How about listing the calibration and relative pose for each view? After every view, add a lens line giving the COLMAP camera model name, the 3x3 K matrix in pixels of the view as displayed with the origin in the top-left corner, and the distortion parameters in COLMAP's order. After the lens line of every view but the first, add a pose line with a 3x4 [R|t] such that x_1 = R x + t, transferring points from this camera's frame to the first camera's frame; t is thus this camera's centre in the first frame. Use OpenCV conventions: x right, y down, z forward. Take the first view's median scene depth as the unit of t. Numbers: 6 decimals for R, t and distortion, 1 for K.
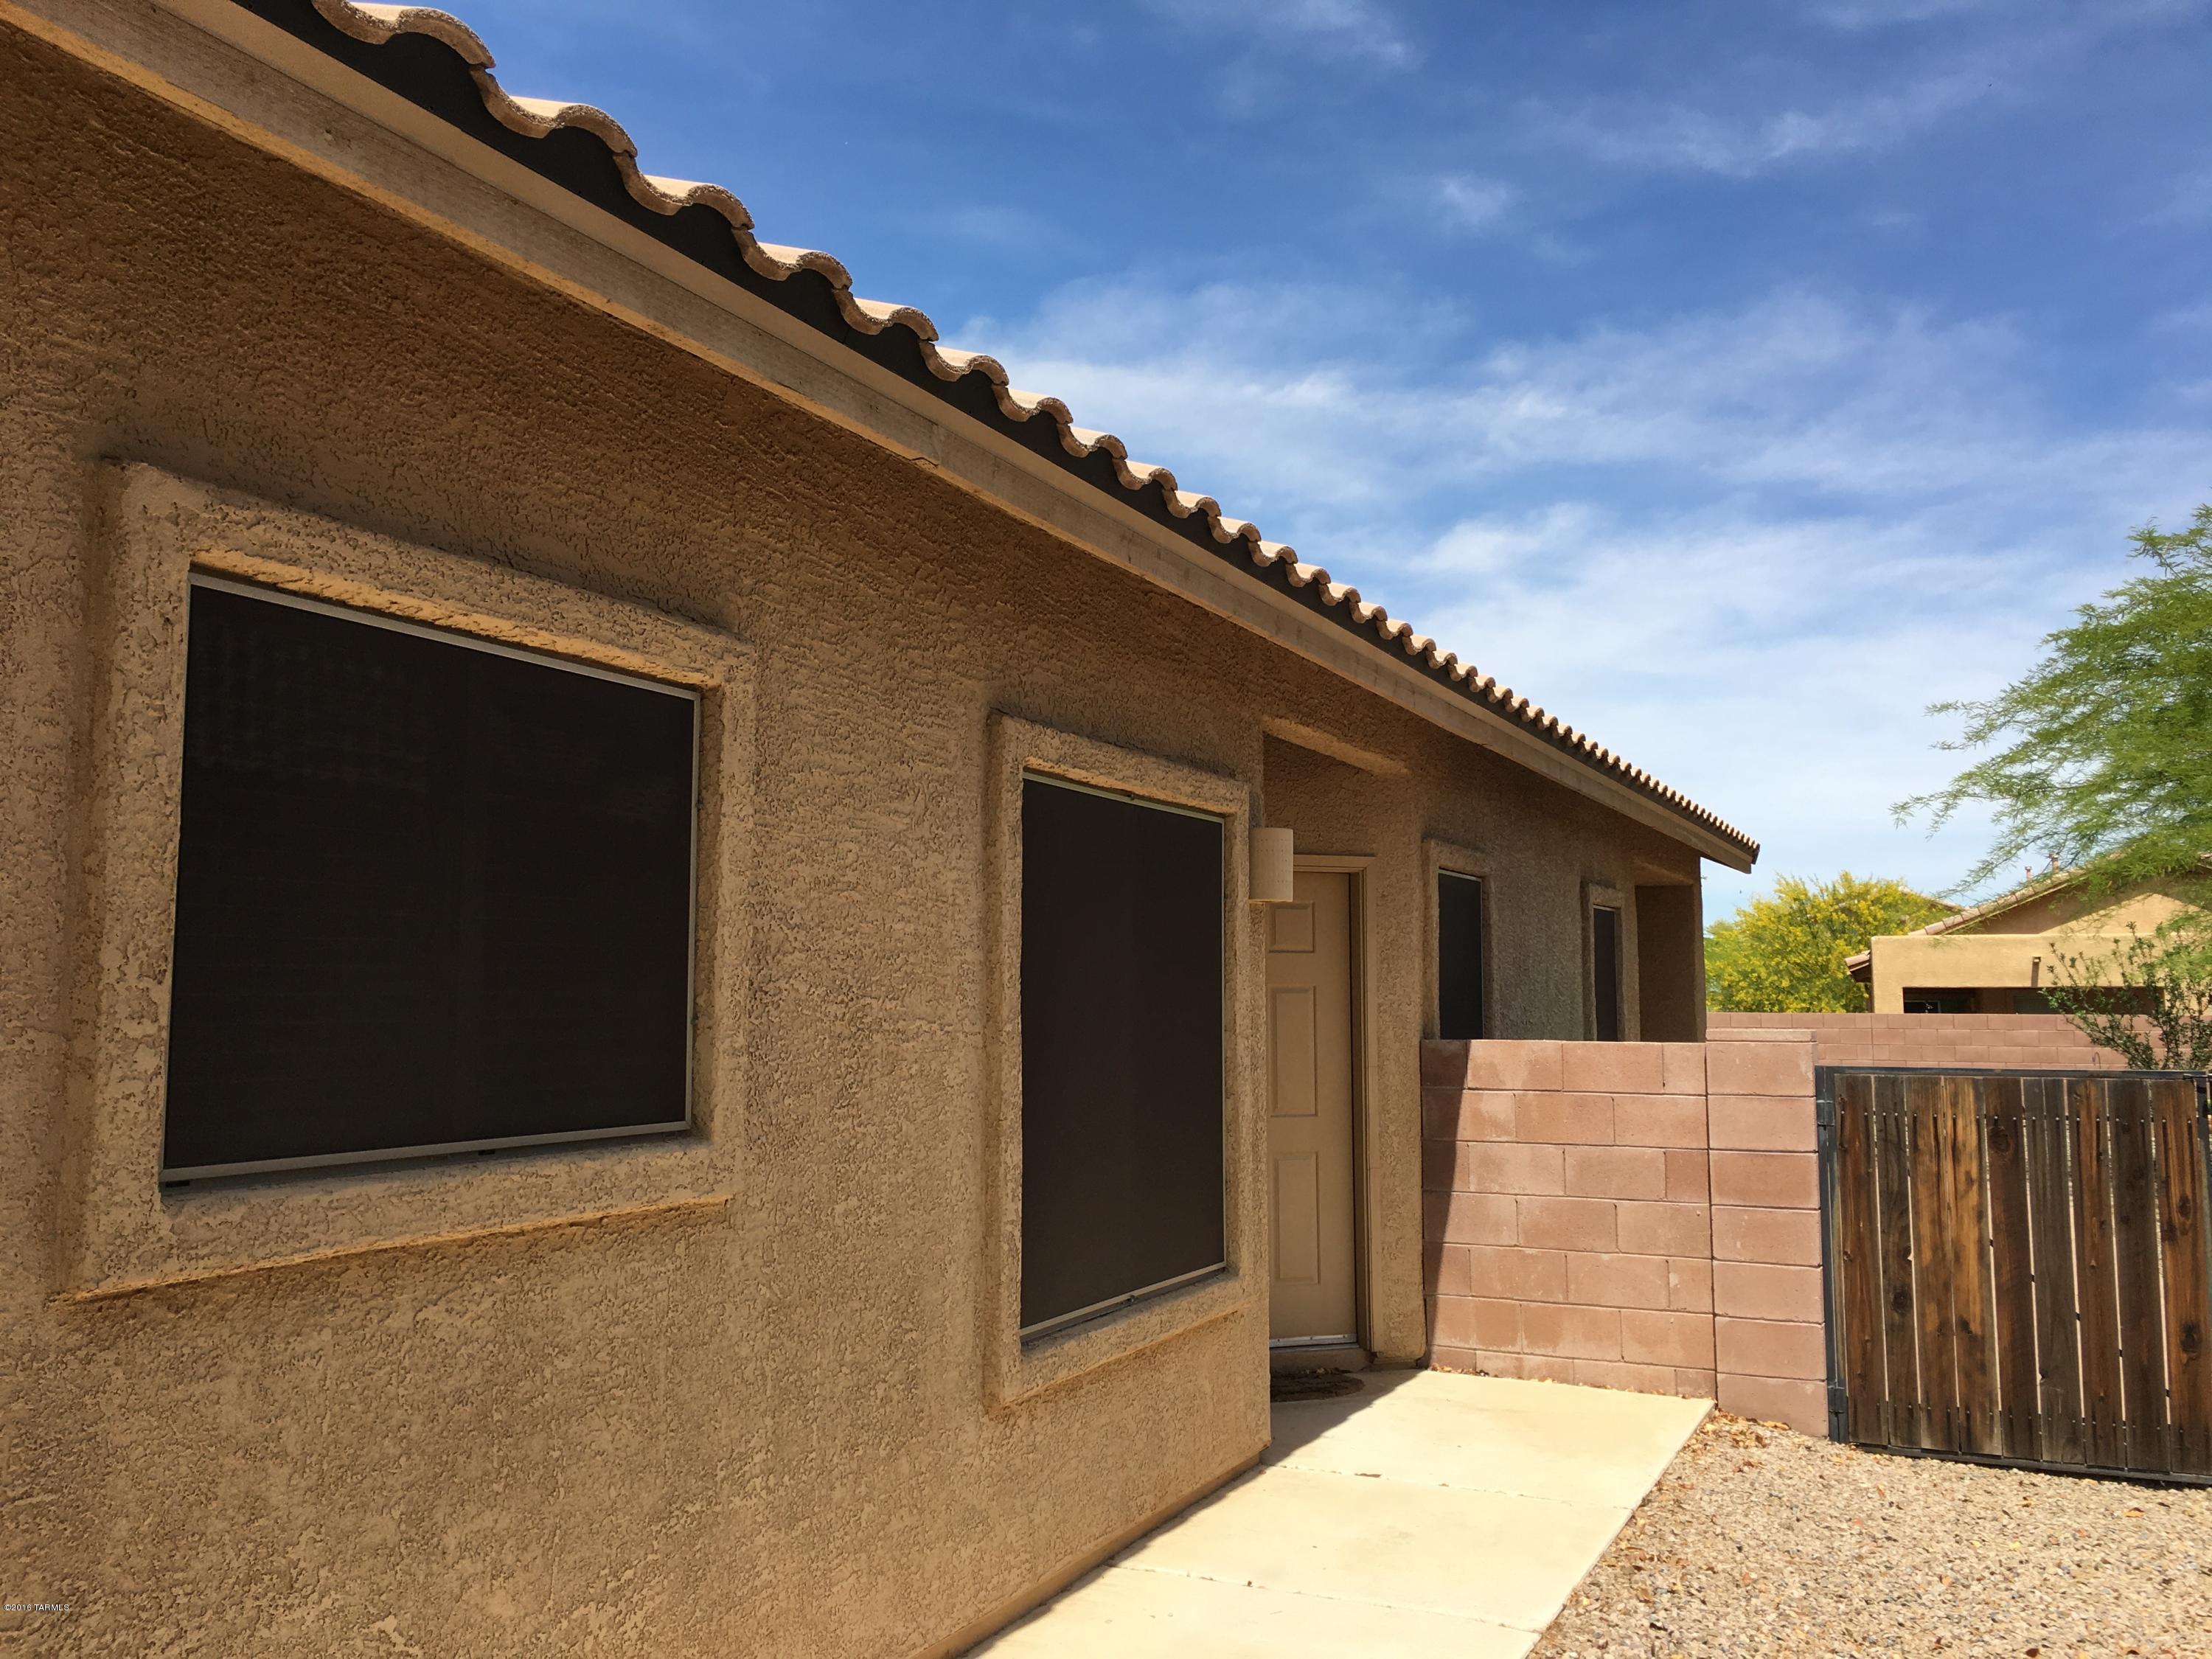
lens RADIAL K [[1874.5, 0, 1101.5], [0, 1874.5, 832.6], [0, 0, 1]] dist [0.030941, -0.002459]
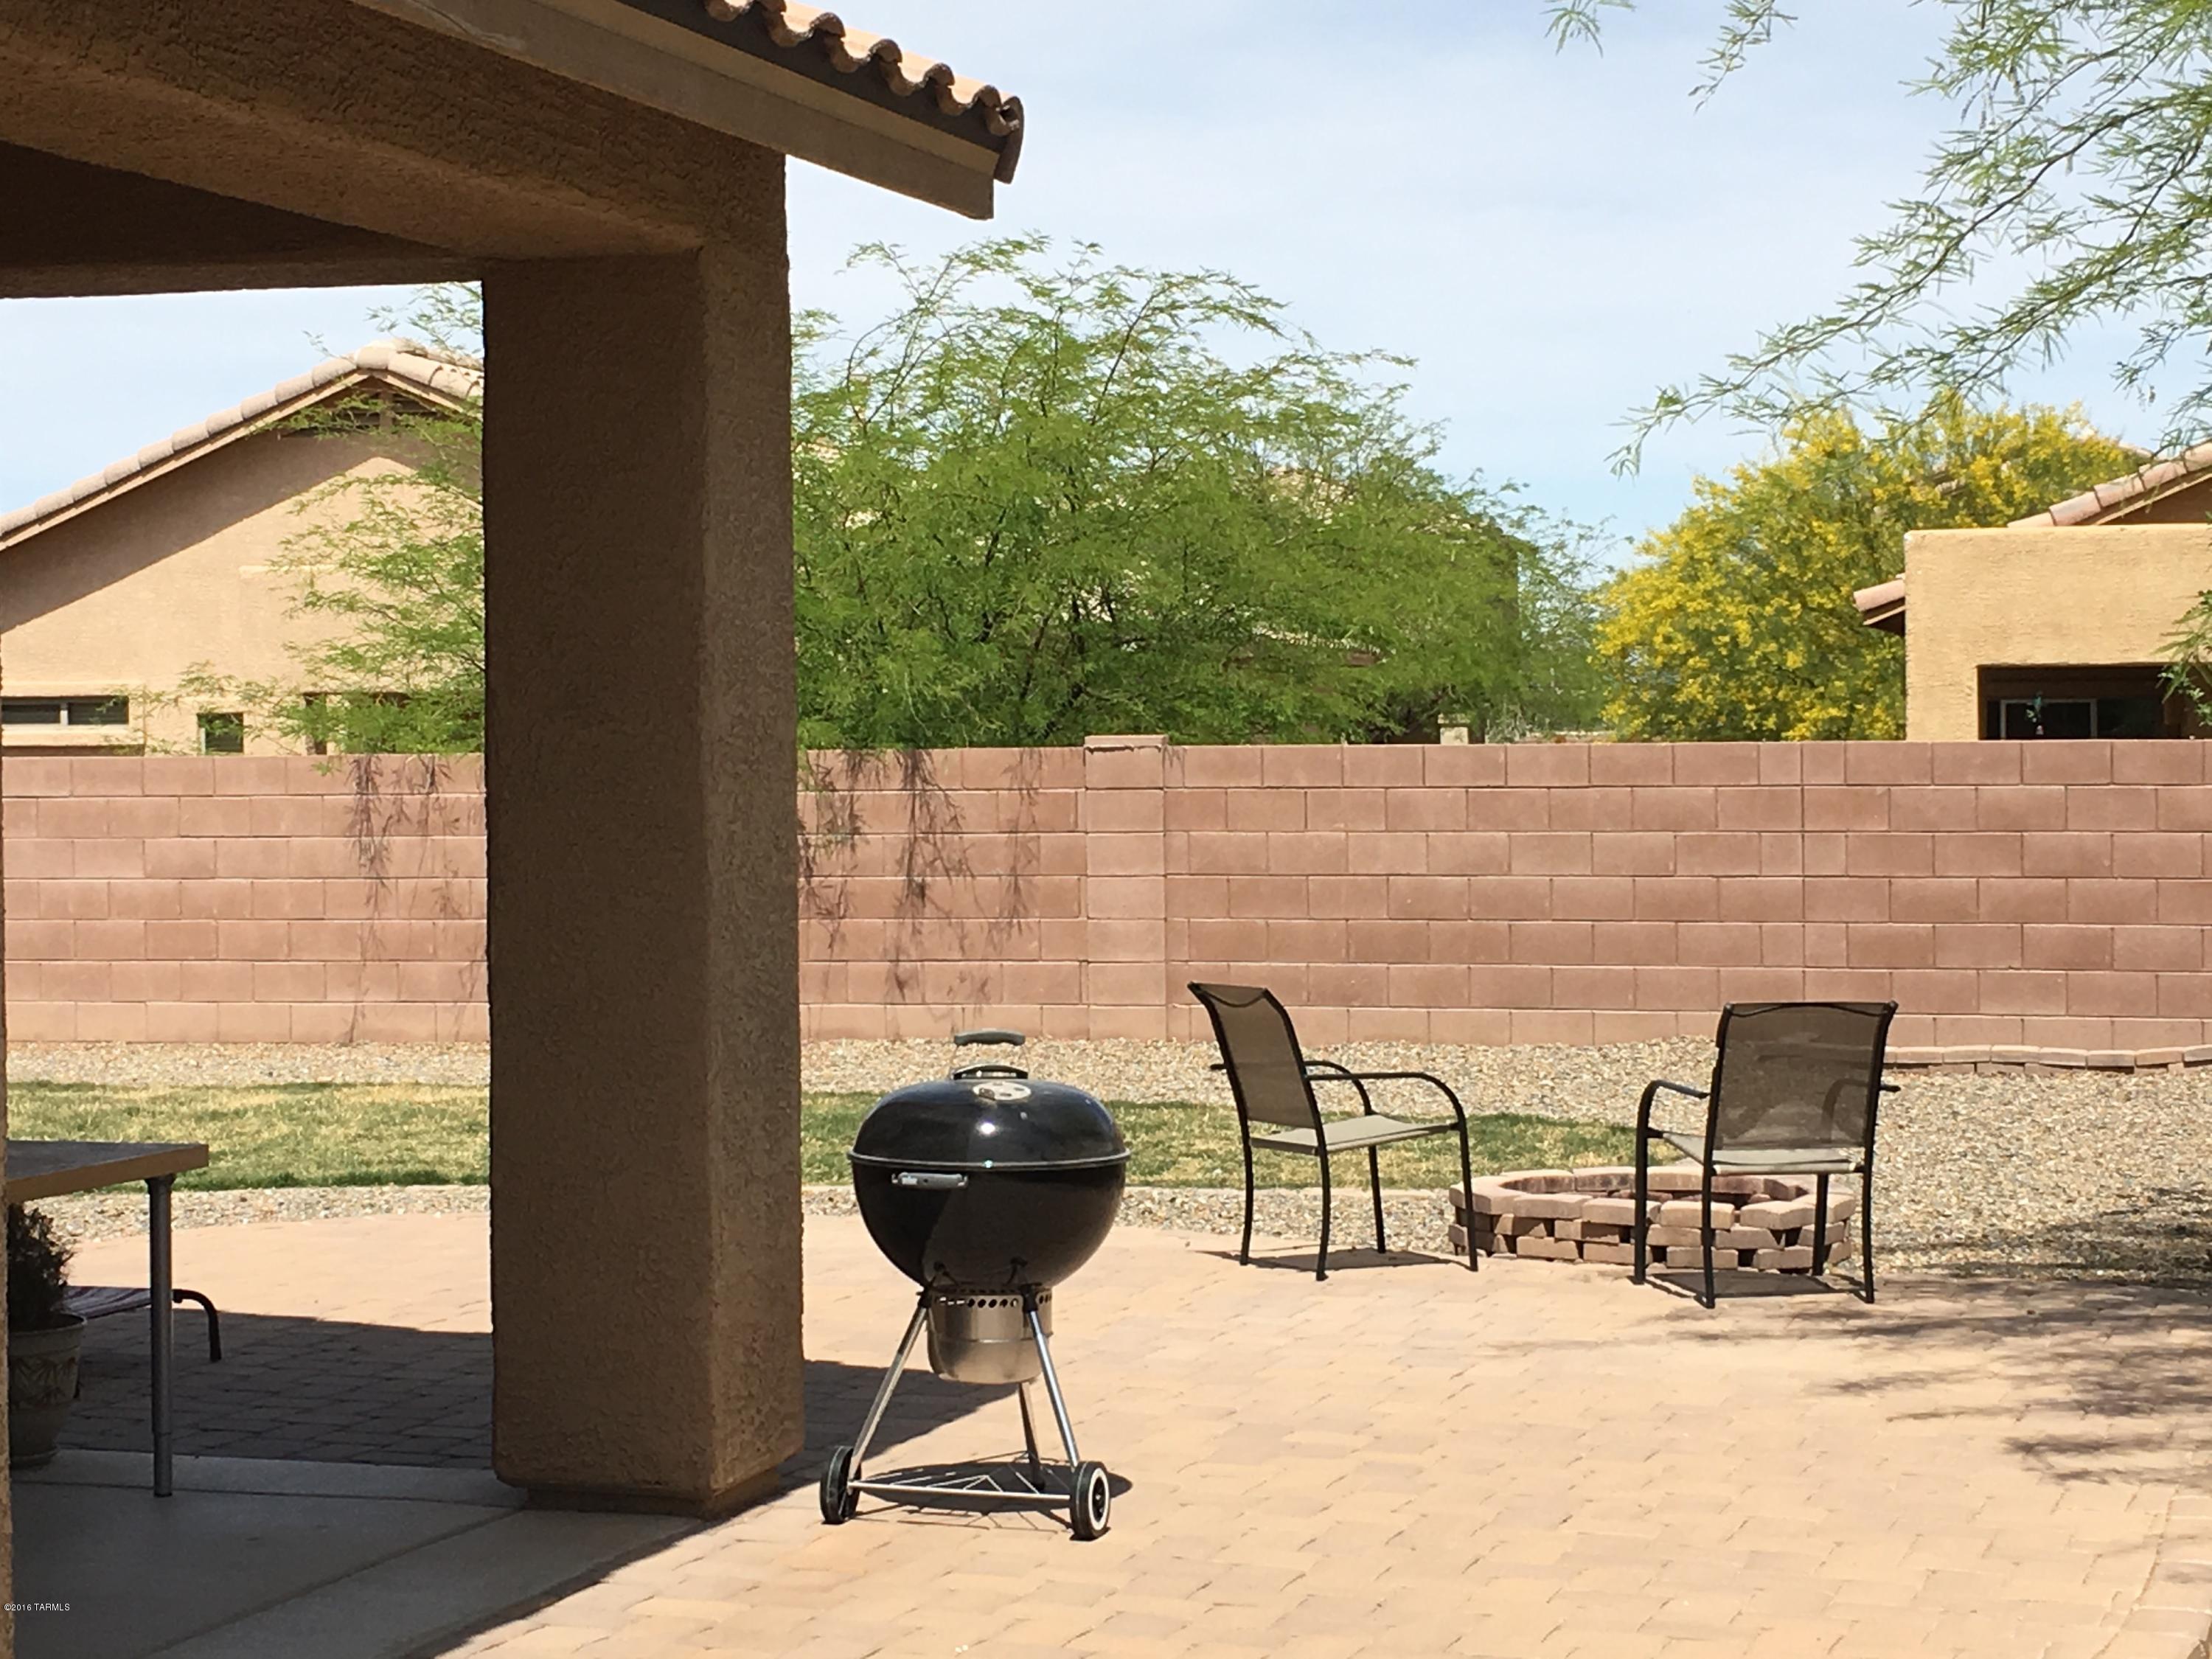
lens RADIAL K [[4256.1, 0, 1099.8], [0, 4256.1, 834.9], [0, 0, 1]] dist [0.063889, 0.000000]
pose [[0.988170, -0.009205, 0.153089, 0.073900], [-0.009106, 0.992915, 0.118481, 0.009863], [-0.153095, -0.118473, 0.981084, 0.115203]]
